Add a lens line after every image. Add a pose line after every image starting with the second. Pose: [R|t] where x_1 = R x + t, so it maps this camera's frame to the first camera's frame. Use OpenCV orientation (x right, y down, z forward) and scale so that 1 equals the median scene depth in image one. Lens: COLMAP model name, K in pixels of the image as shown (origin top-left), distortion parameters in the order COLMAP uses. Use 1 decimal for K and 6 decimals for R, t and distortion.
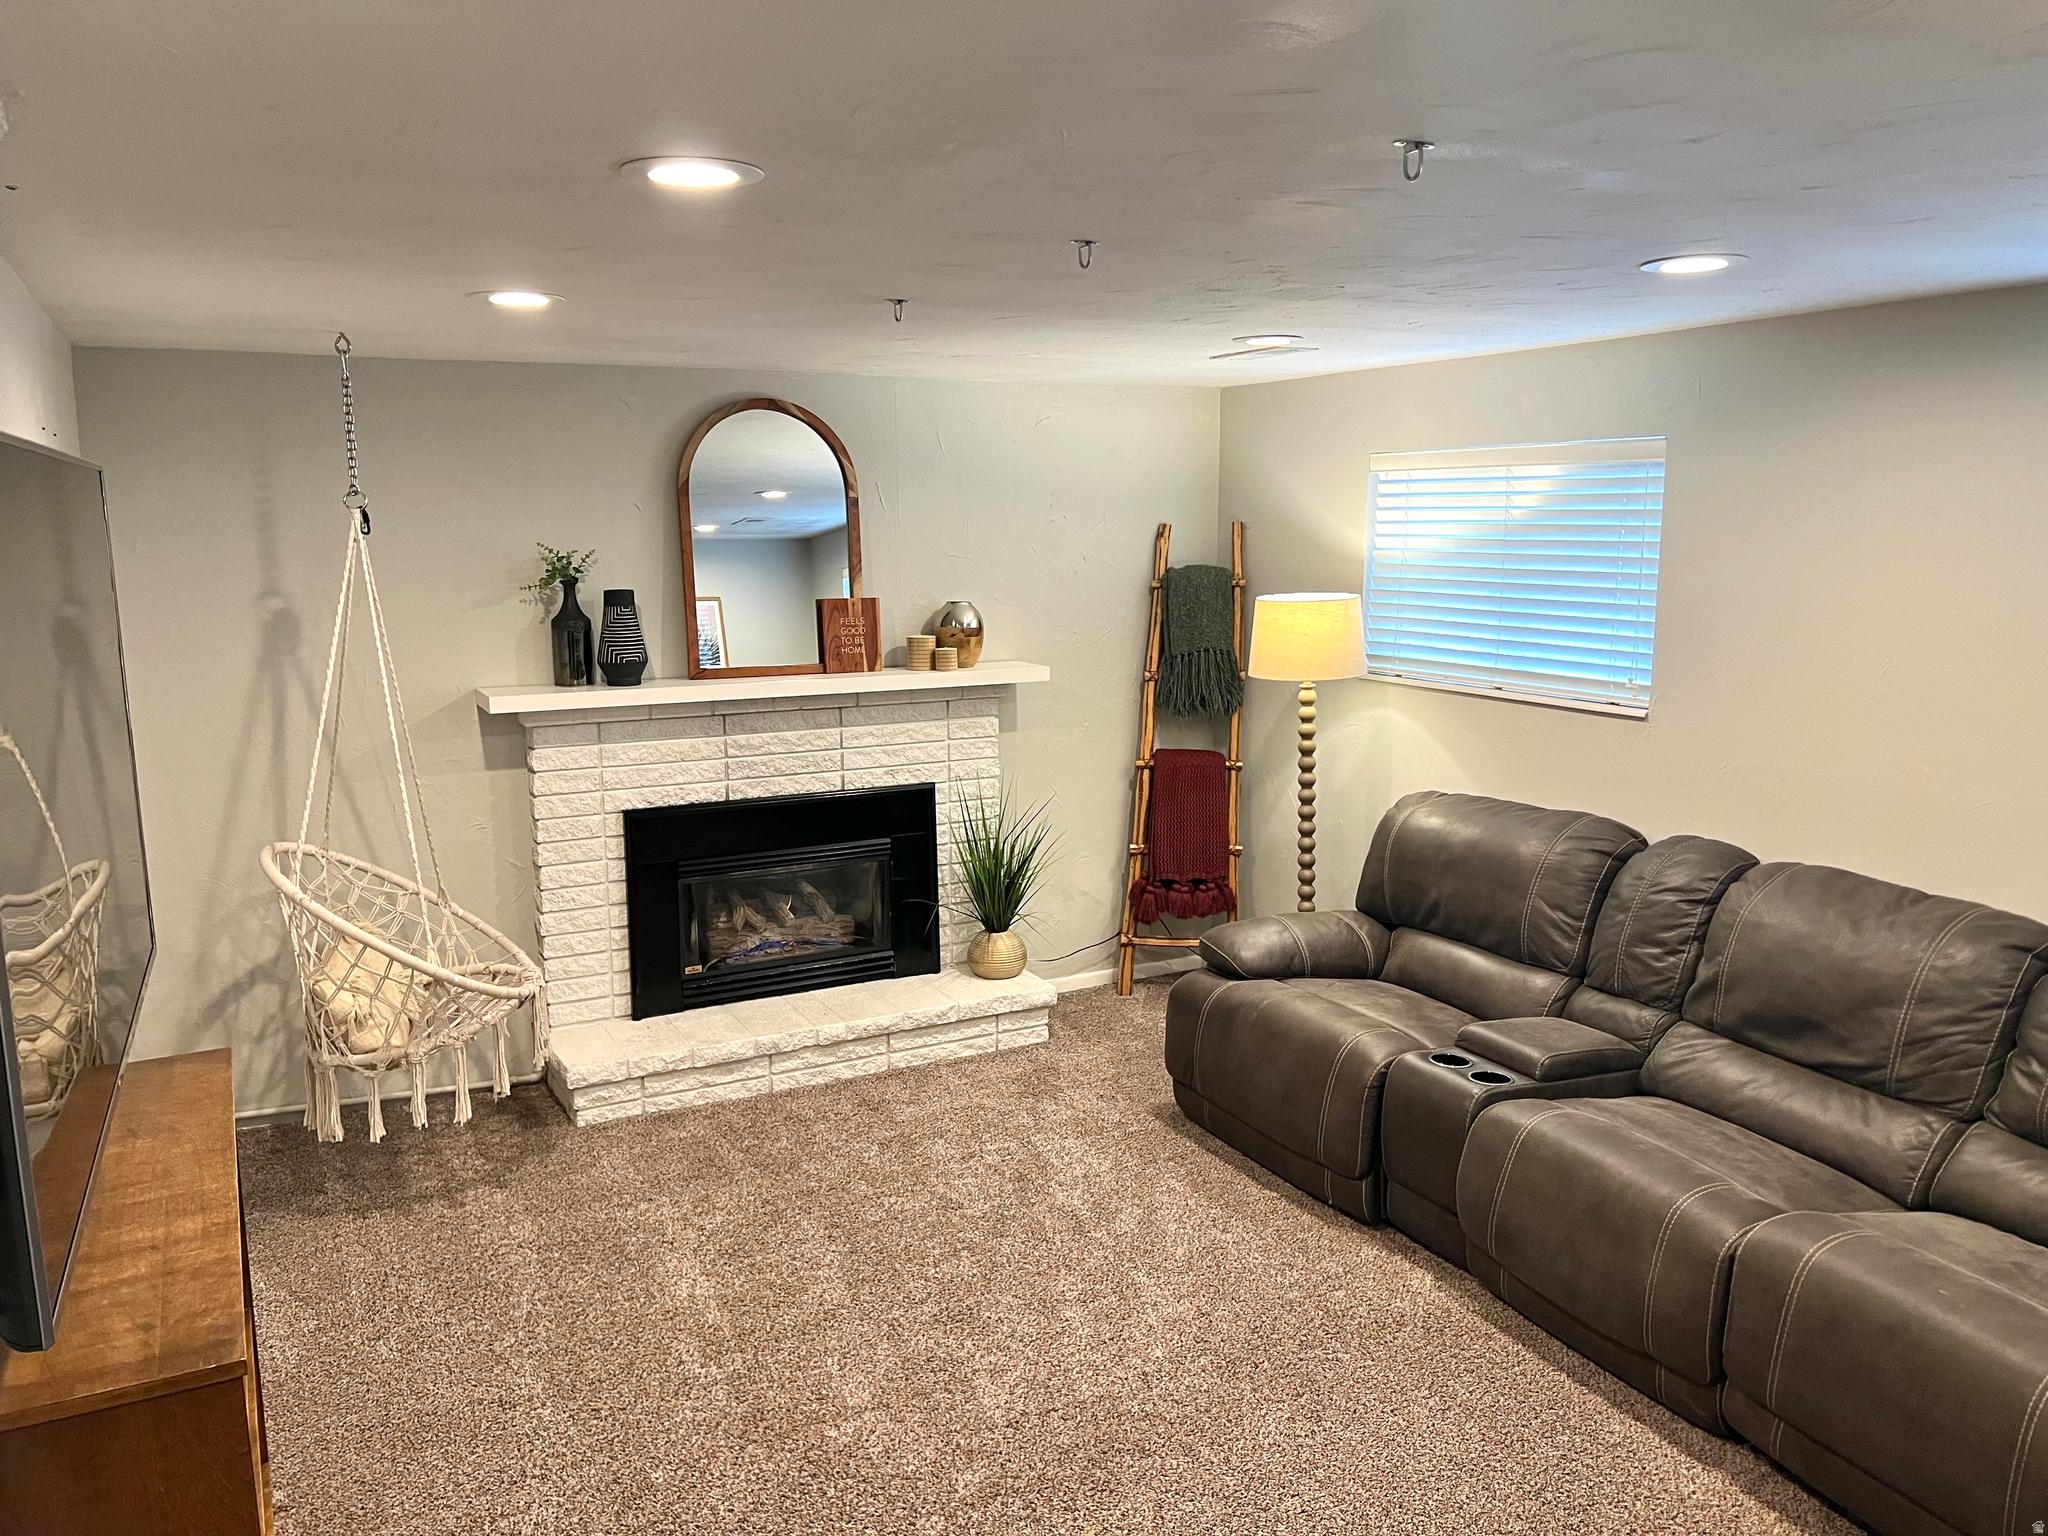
lens RADIAL K [[1522.3, 0, 1019.1], [0, 1522.3, 743.9], [0, 0, 1]] dist [0.058082, -0.083159]
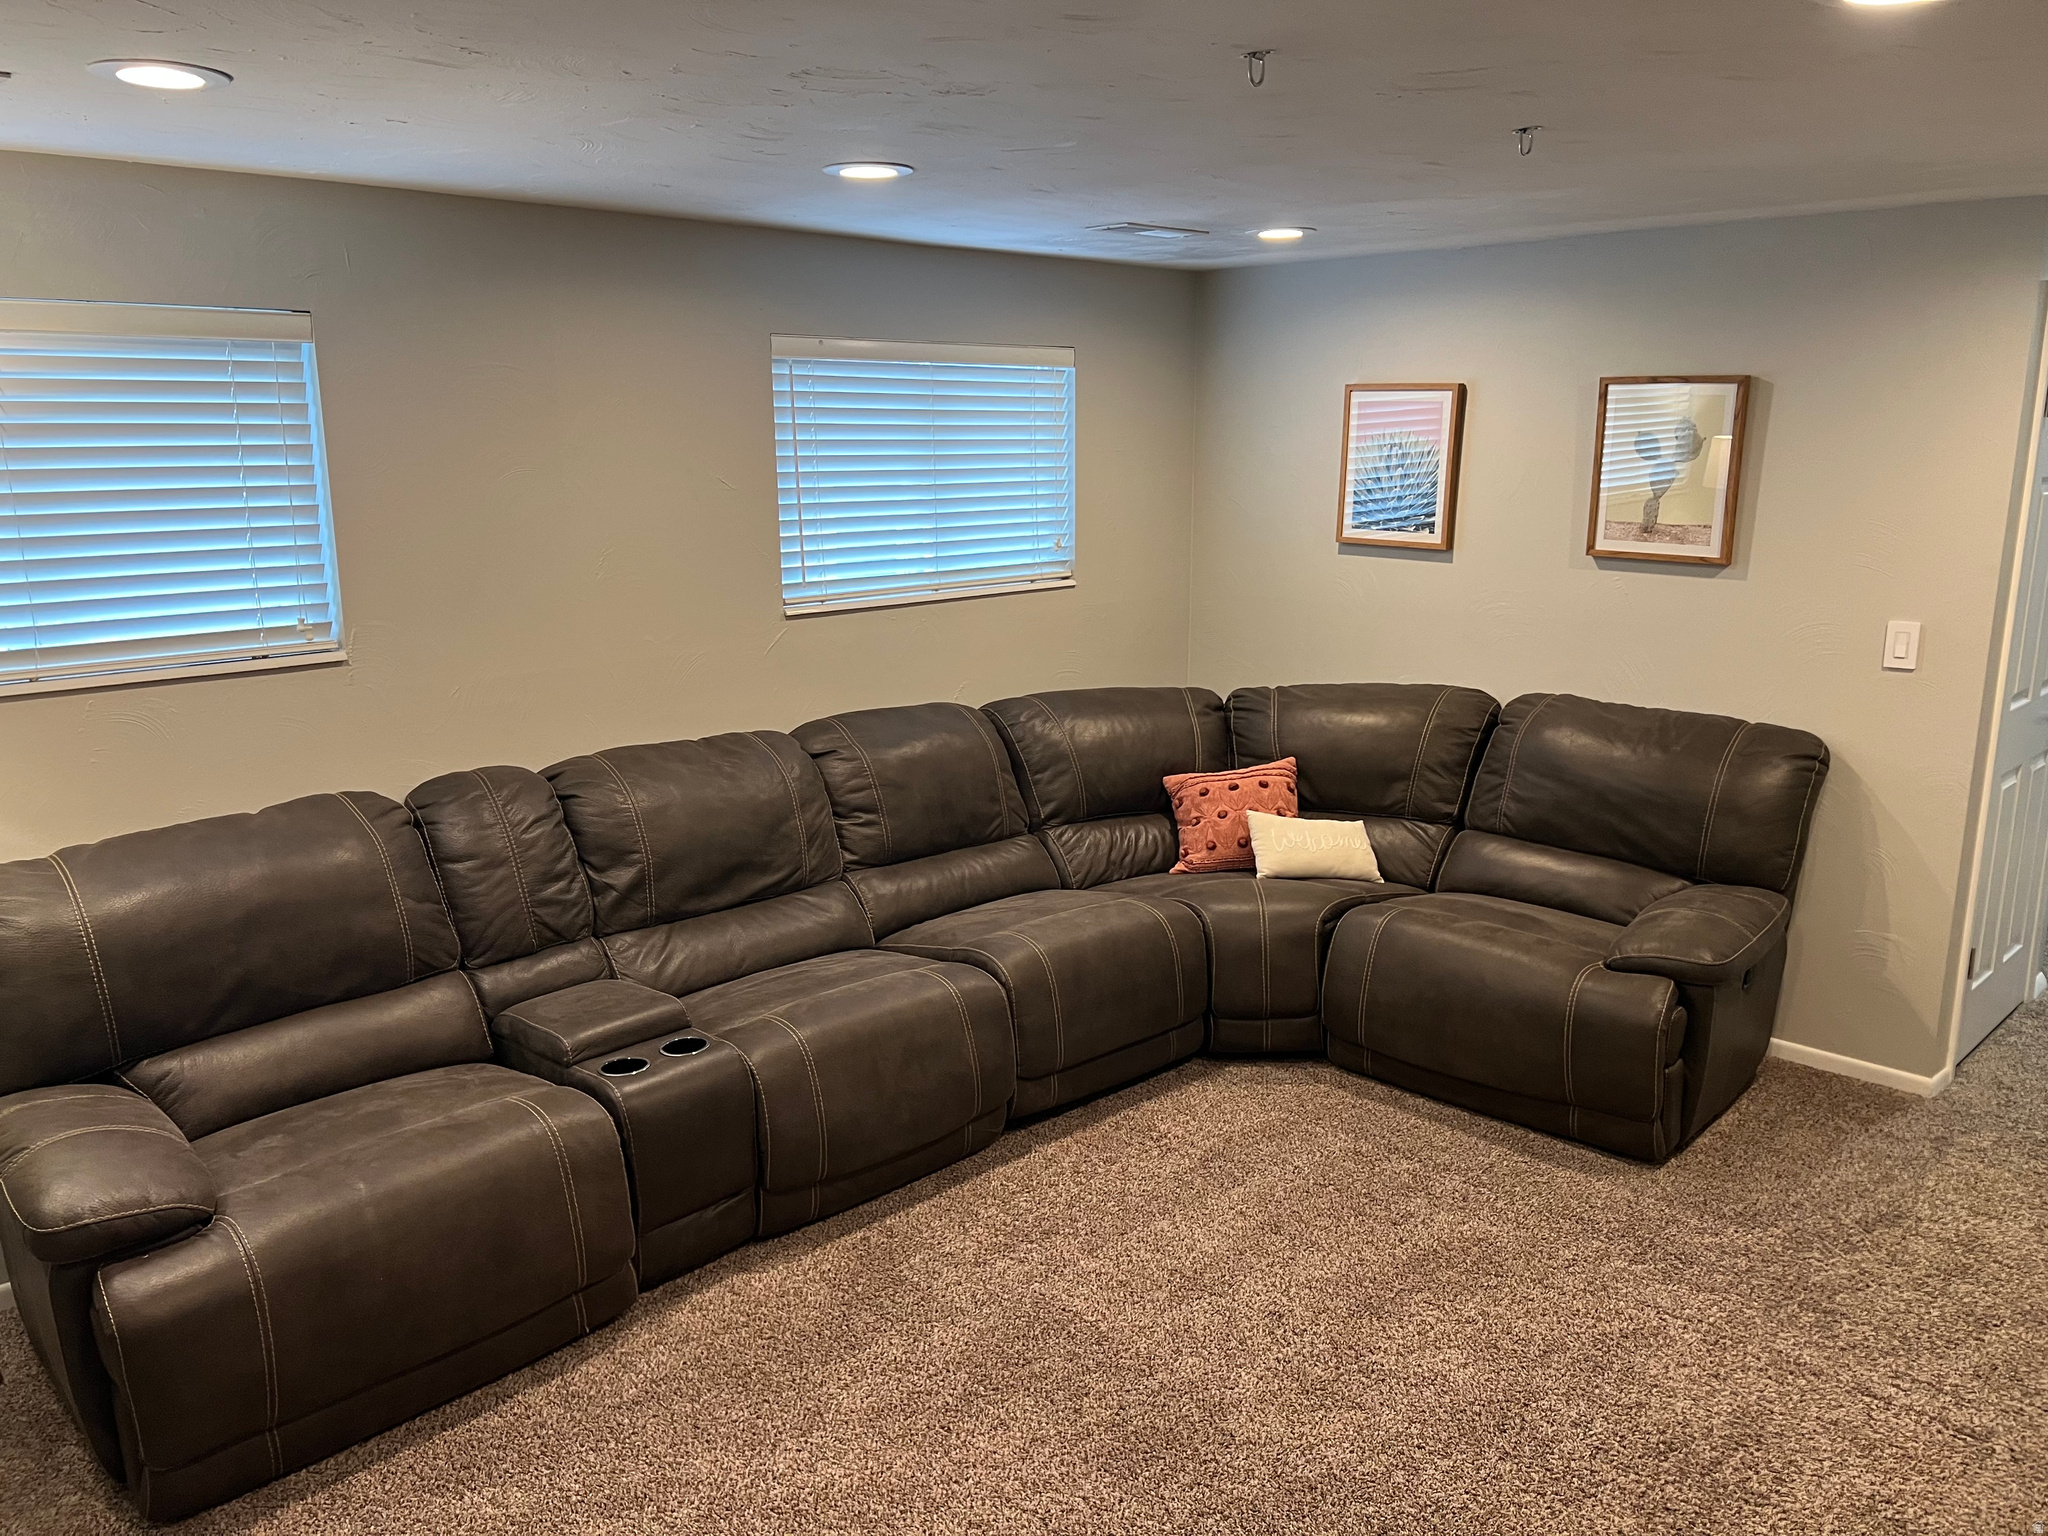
lens RADIAL K [[1544.1, 0, 1024.0], [0, 1544.1, 768.0], [0, 0, 1]] dist [0.001307, -0.004414]
pose [[-0.305561, -0.221313, 0.926096, -0.331408], [0.129787, 0.953855, 0.270769, -0.095071], [-0.943286, 0.202932, -0.262737, 0.609997]]
